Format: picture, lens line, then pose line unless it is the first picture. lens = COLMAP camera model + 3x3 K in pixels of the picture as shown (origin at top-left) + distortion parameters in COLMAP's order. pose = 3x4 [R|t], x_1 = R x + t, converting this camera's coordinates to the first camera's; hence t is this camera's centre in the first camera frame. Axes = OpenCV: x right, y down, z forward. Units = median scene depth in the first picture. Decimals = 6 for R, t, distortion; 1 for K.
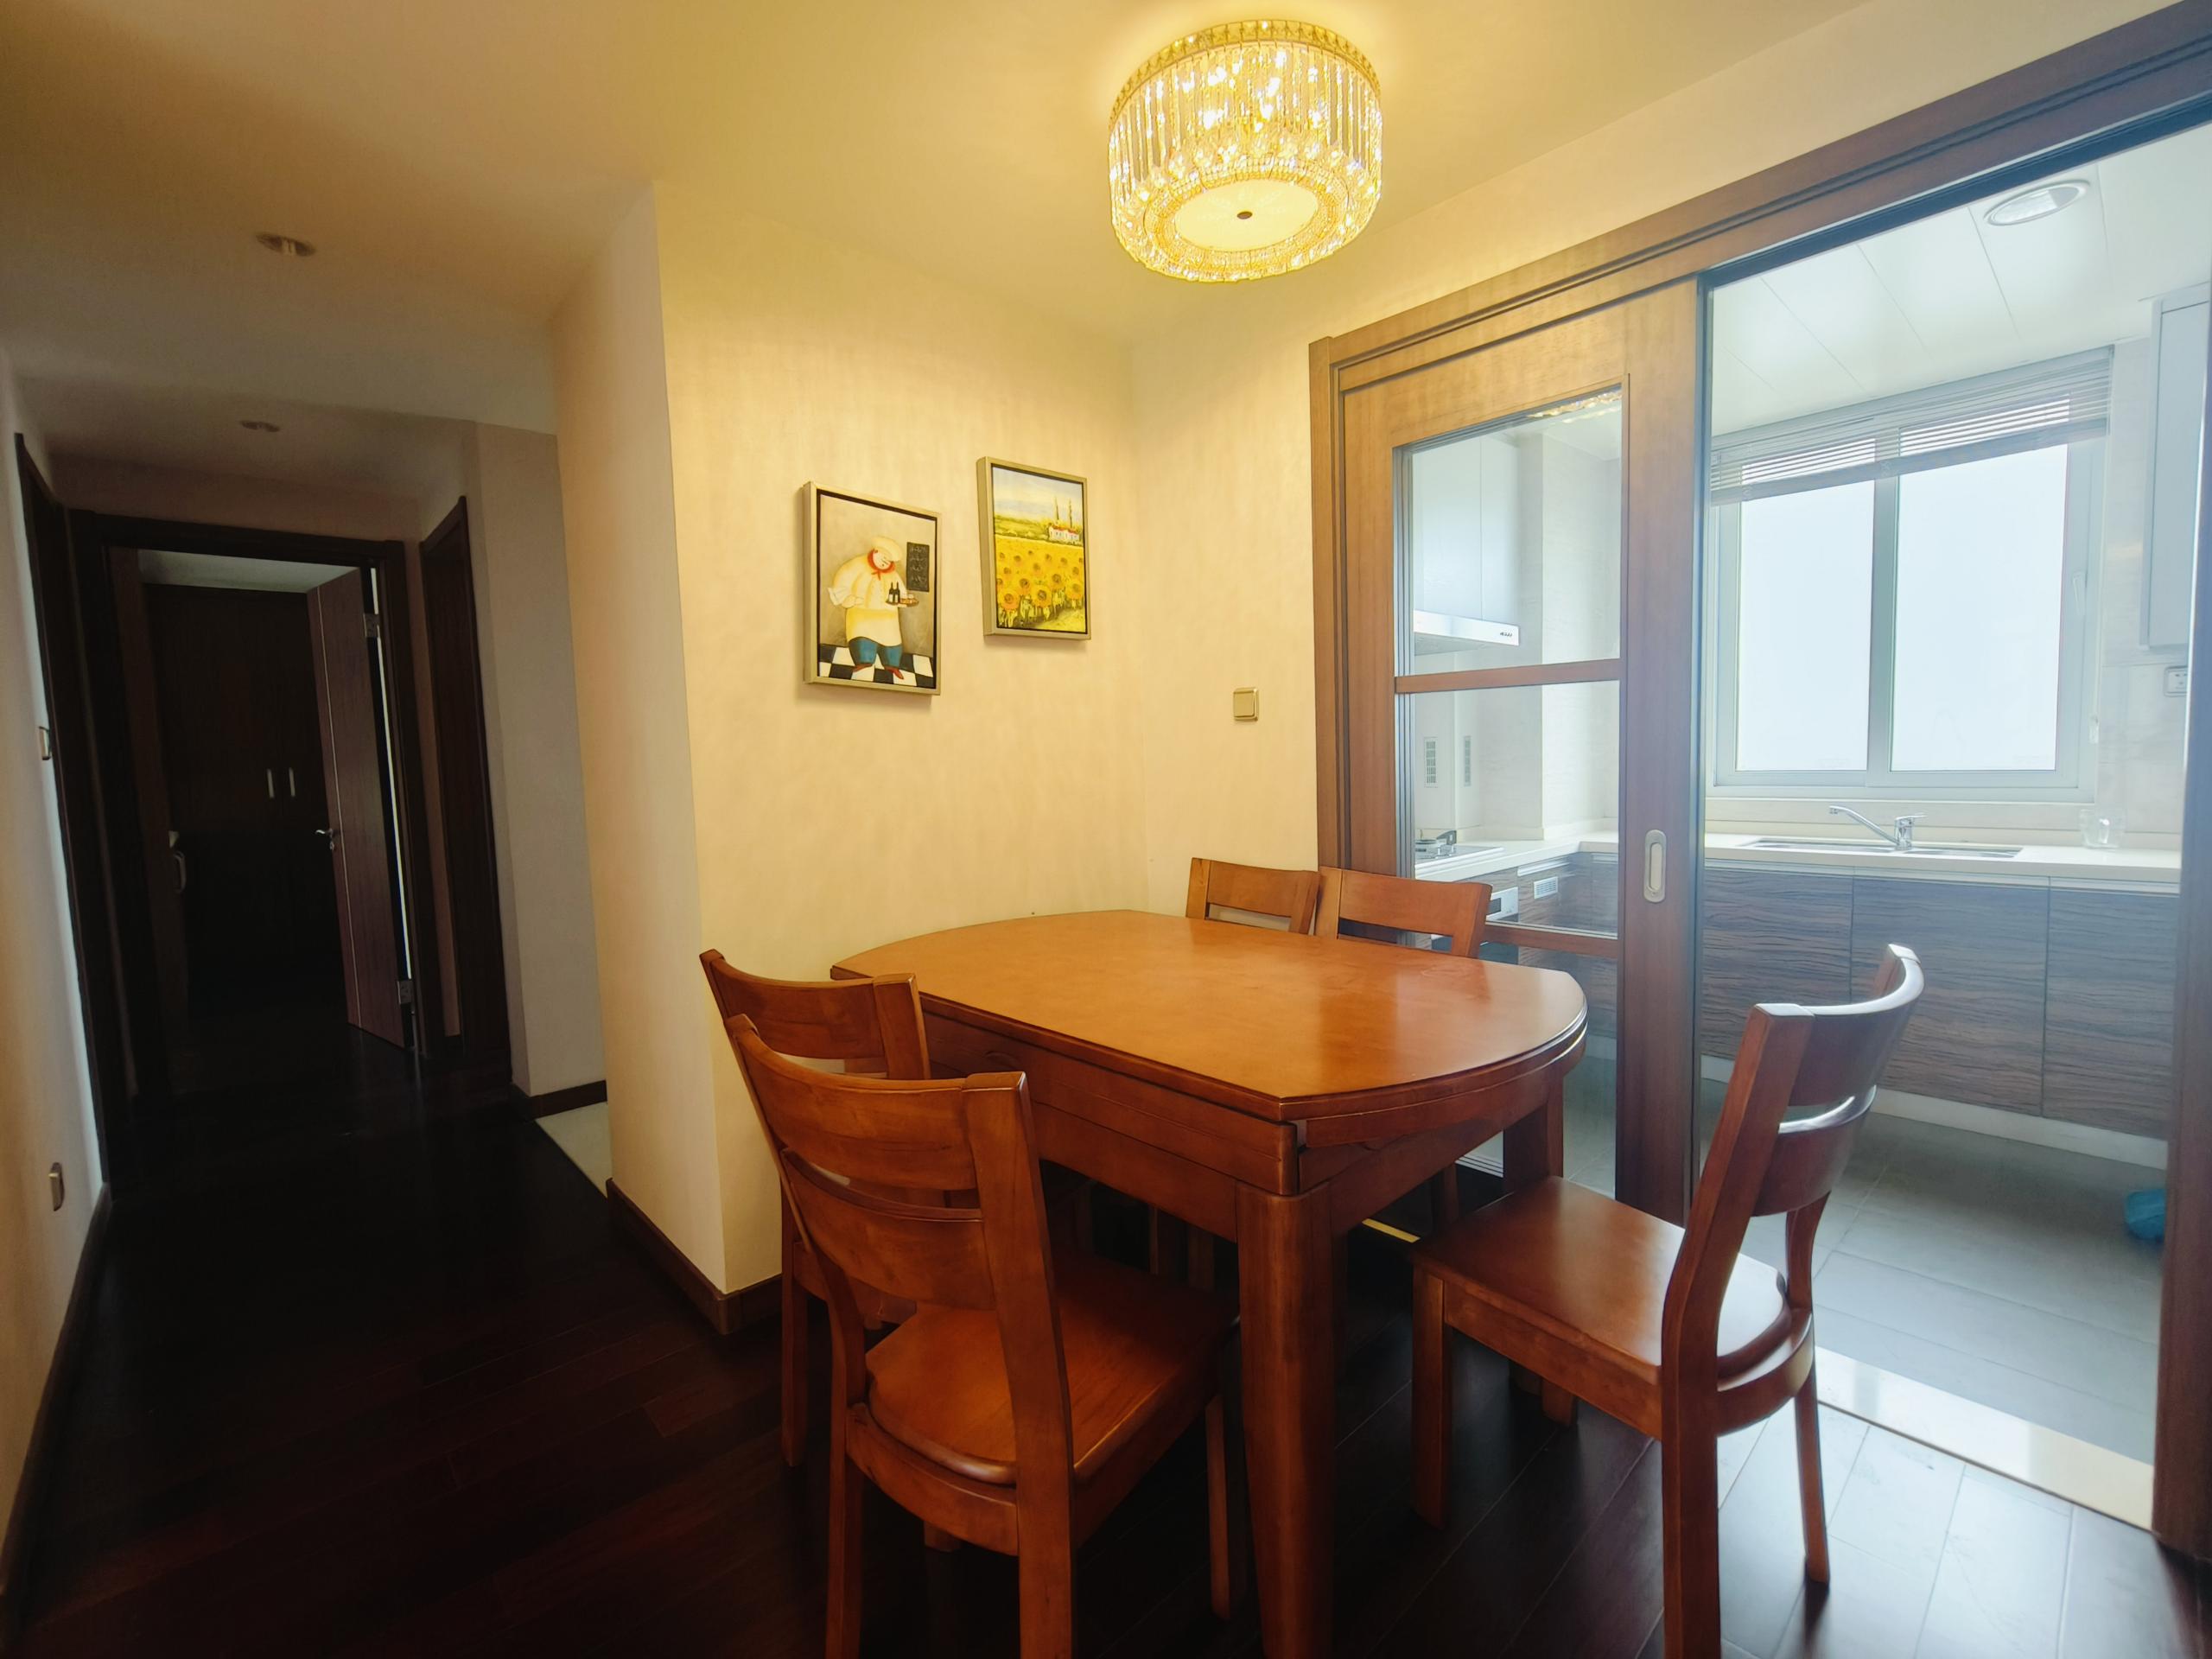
lens RADIAL K [[952.8, 0, 1096.1], [0, 952.8, 823.4], [0, 0, 1]] dist [-0.000537, -0.000840]
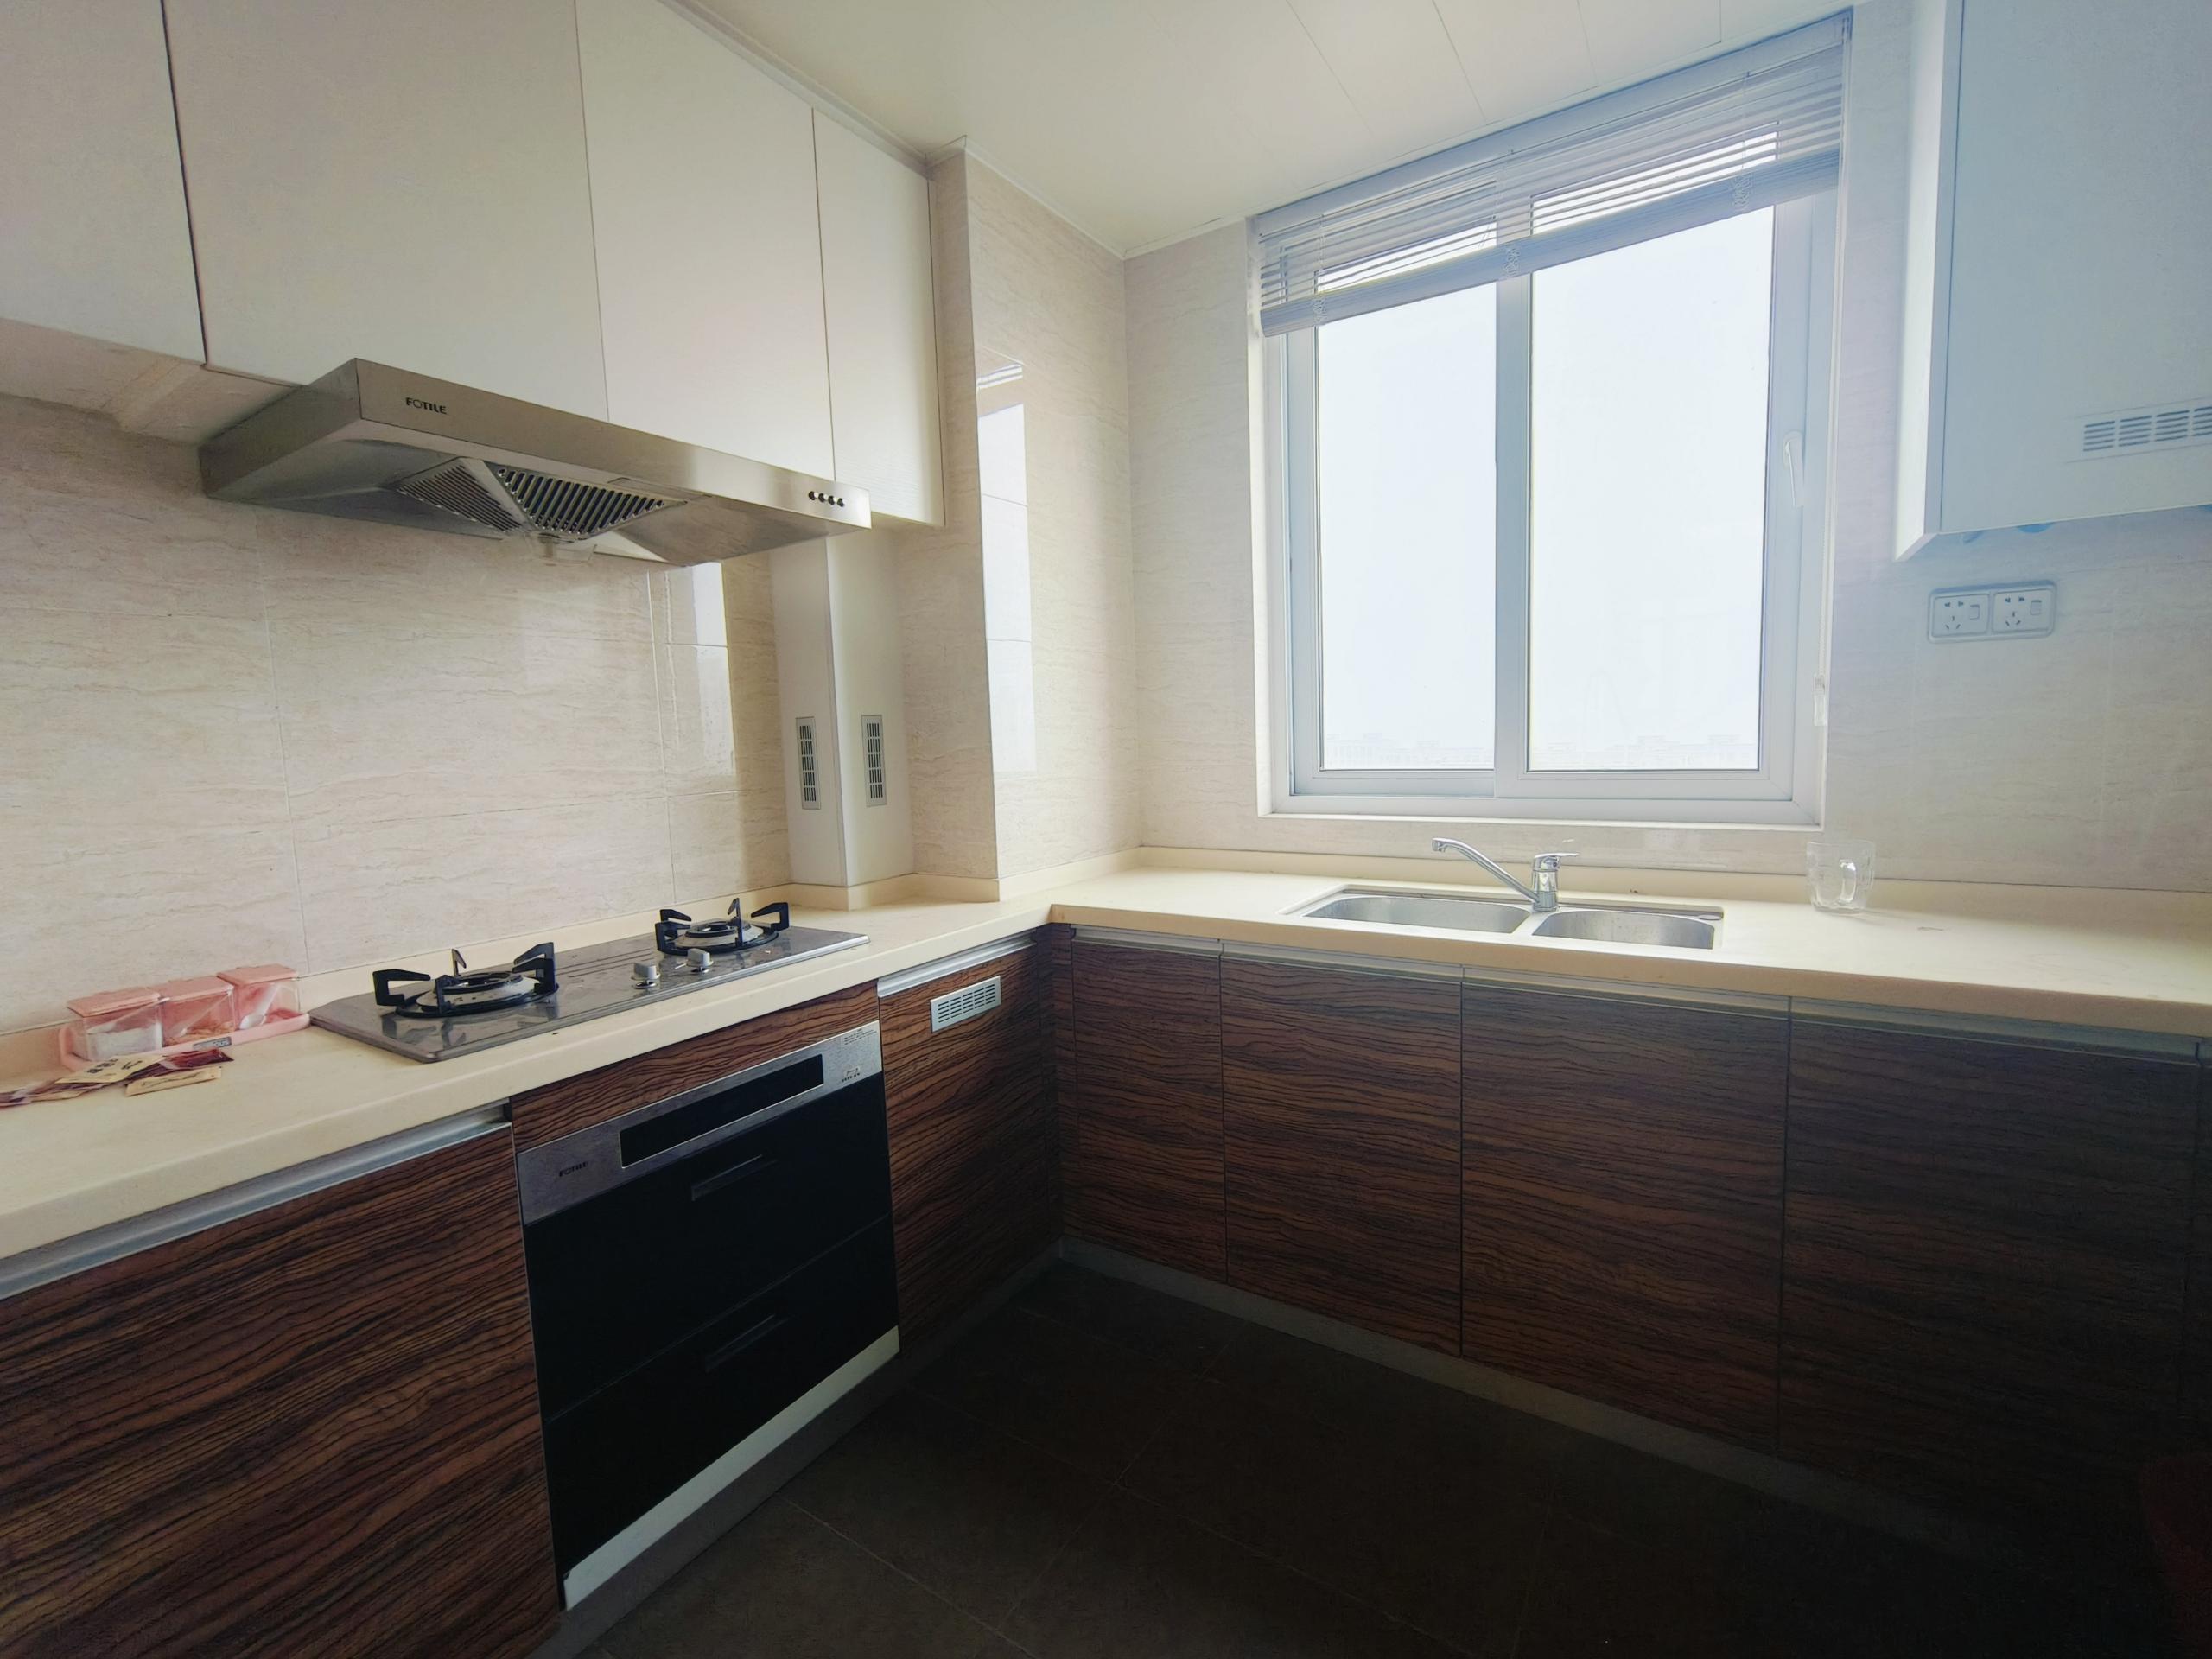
lens RADIAL K [[965.7, 0, 1106.0], [0, 965.7, 829.5], [0, 0, 1]] dist [0.000724, 0.000365]
pose [[0.966621, -0.029313, 0.254529, 0.431982], [0.024594, 0.999462, 0.021705, -0.039398], [-0.255028, -0.014721, 0.966822, 0.490069]]
